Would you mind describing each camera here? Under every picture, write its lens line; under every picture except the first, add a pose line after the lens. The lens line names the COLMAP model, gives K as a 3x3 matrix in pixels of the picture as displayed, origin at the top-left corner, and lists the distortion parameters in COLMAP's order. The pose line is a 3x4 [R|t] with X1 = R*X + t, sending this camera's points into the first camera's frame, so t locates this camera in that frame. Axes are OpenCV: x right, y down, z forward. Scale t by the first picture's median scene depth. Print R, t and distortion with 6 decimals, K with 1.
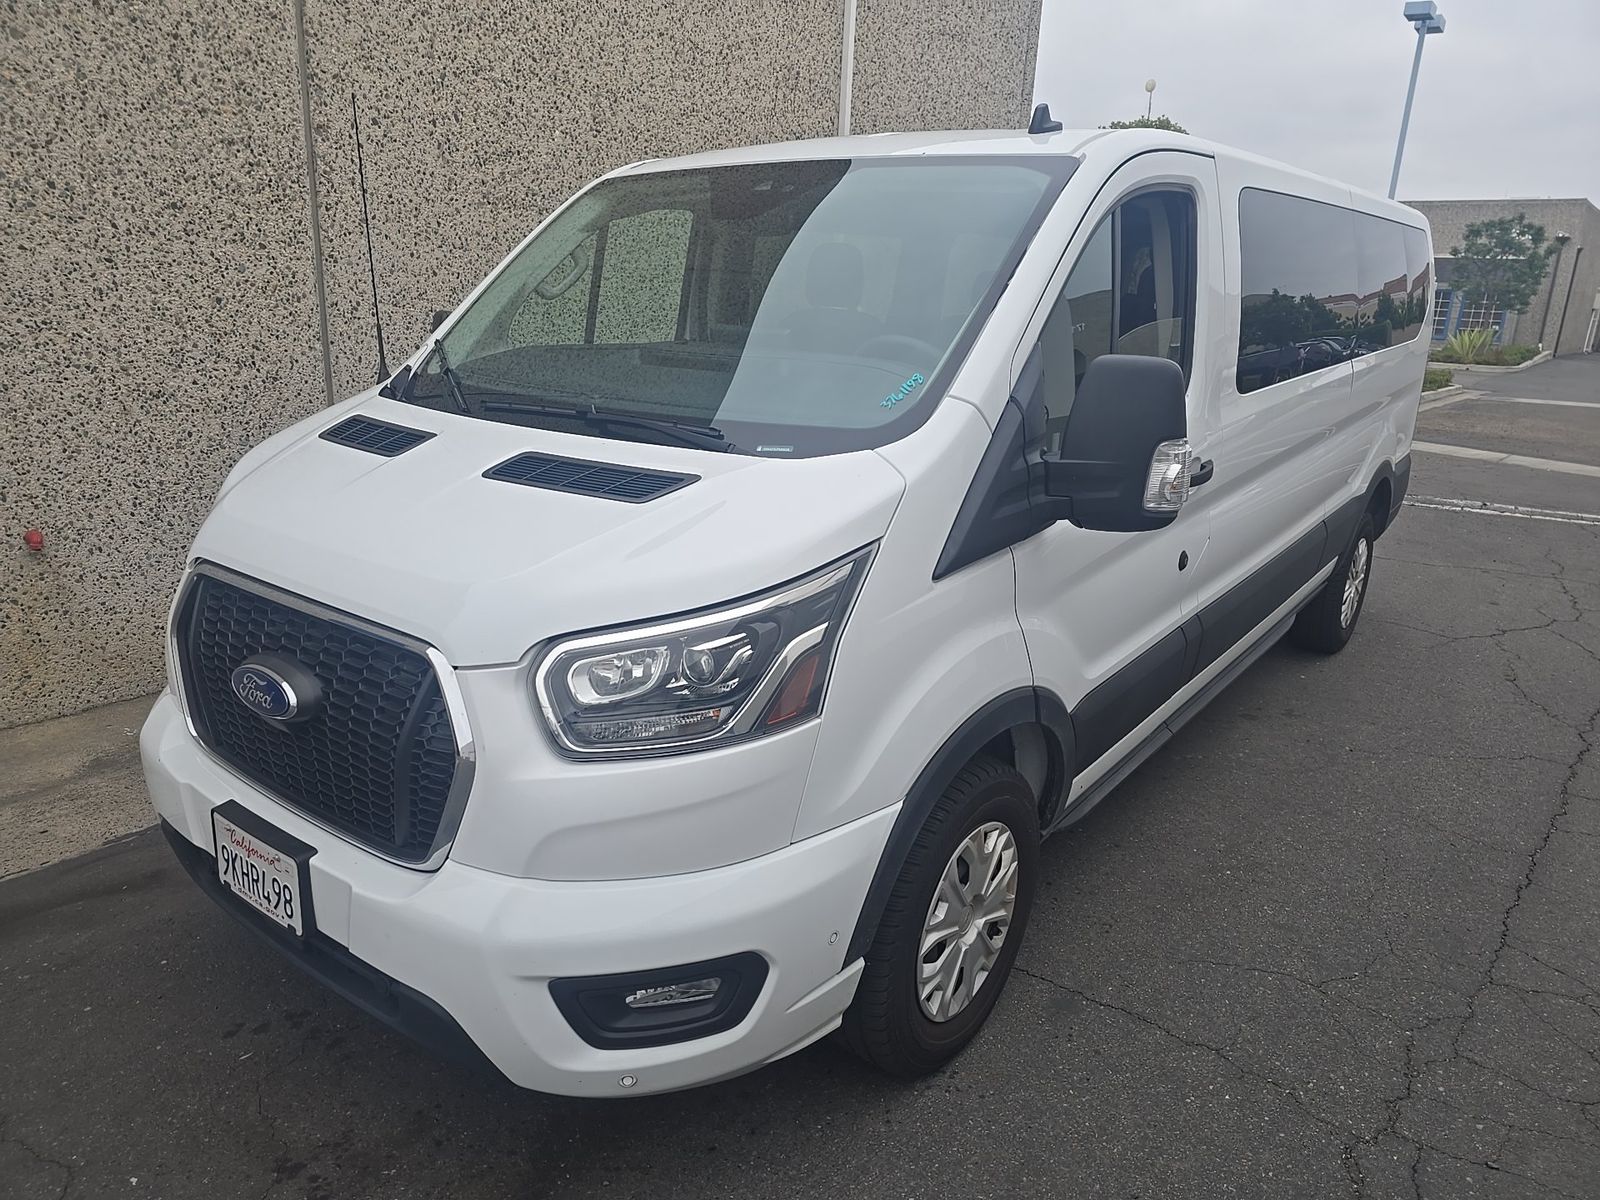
lens RADIAL K [[1072.8, 0, 800.0], [0, 1072.8, 600.0], [0, 0, 1]] dist [0.077904, -0.113943]
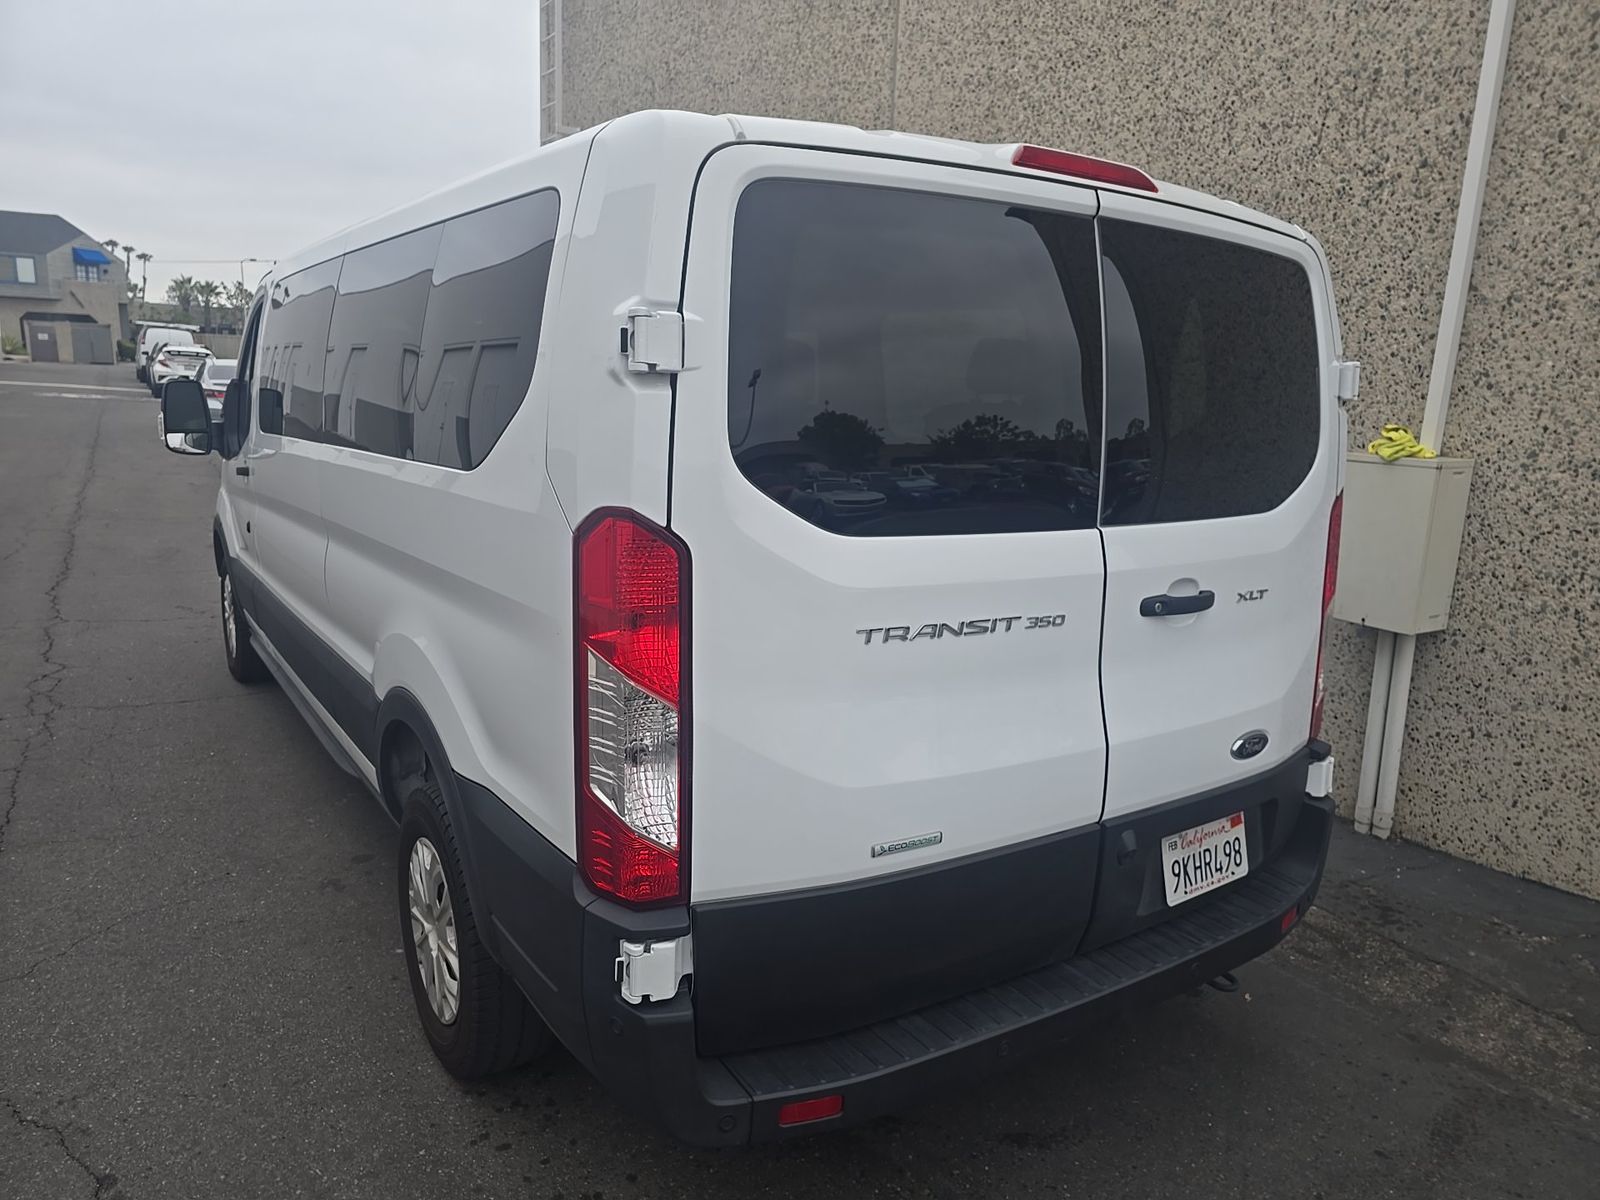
lens RADIAL K [[1083.6, 0, 800.0], [0, 1083.6, 600.0], [0, 0, 1]] dist [0.033535, -0.027080]
pose [[-0.318486, 0.148866, -0.936165, 0.909170], [-0.314879, 0.914899, 0.252607, -0.334309], [0.894102, 0.375231, -0.244508, 1.220763]]
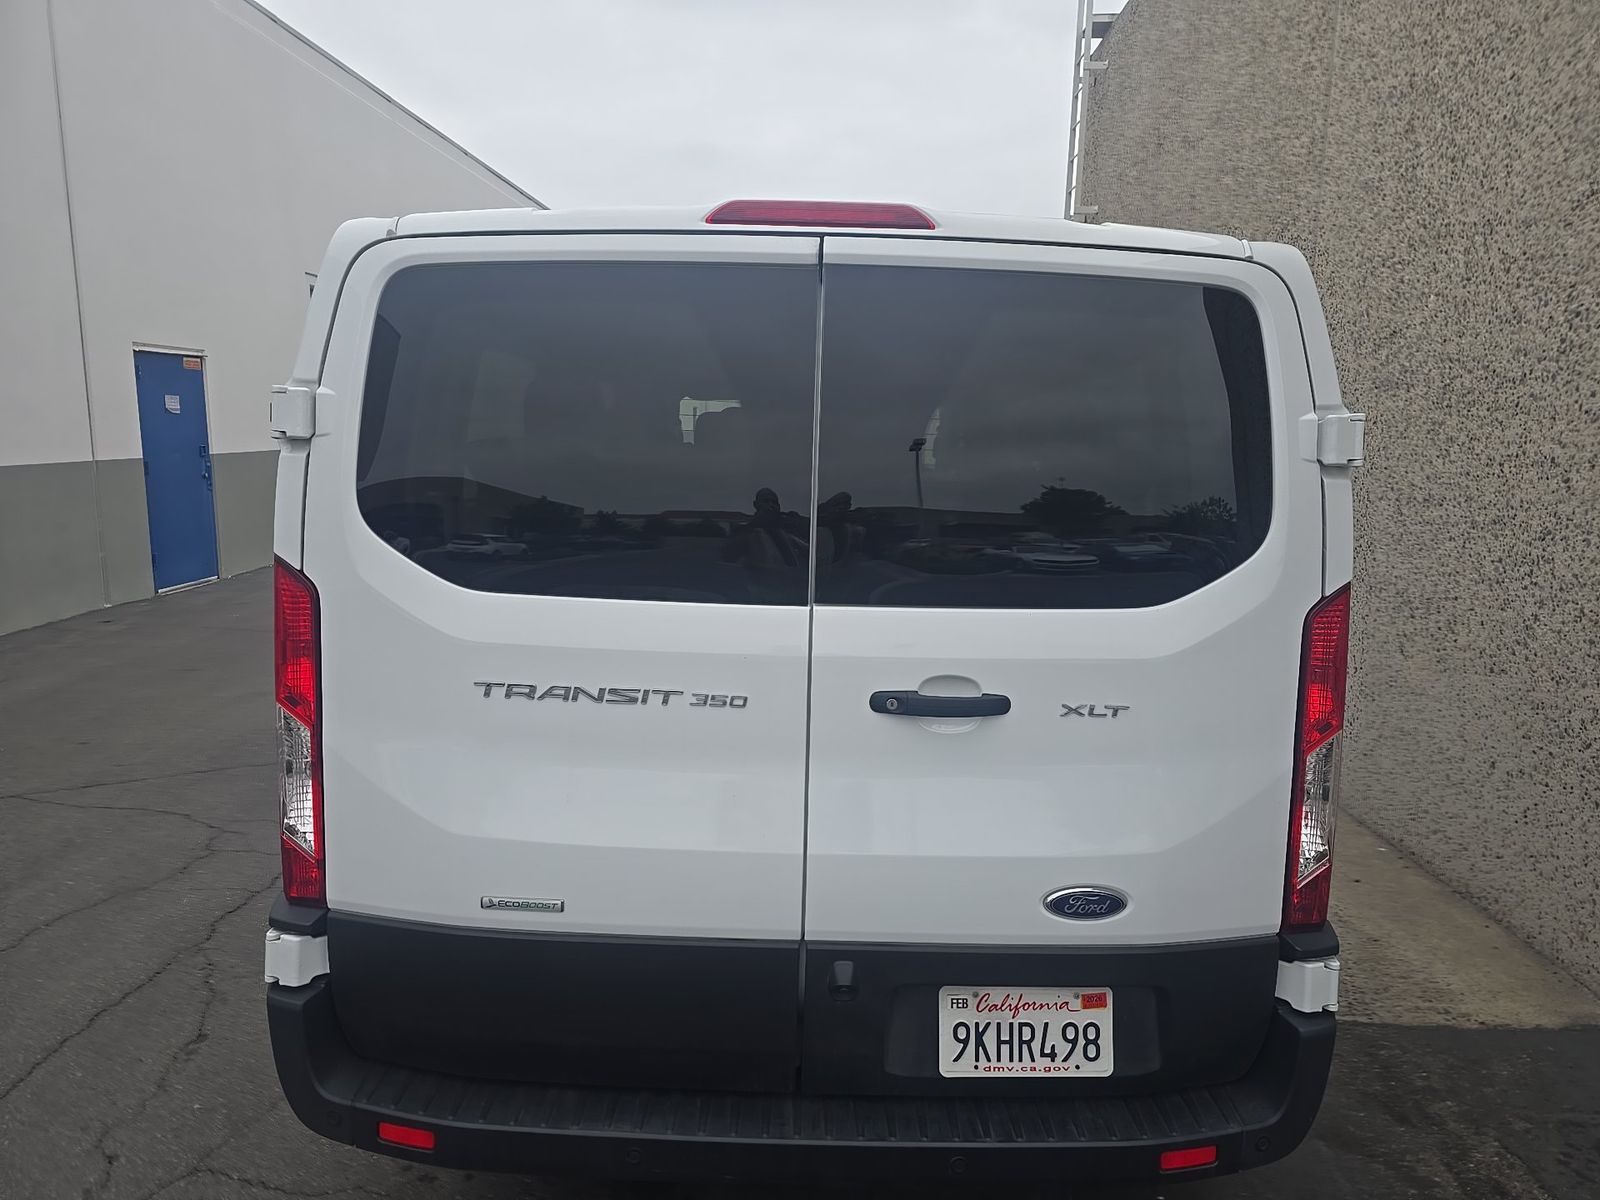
lens RADIAL K [[1083.6, 0, 800.0], [0, 1083.6, 600.0], [0, 0, 1]] dist [0.033535, -0.027080]
pose [[-0.792393, 0.045002, -0.608349, 0.715972], [-0.216848, 0.911356, 0.349869, -0.417303], [0.570167, 0.409153, -0.712393, 1.460929]]
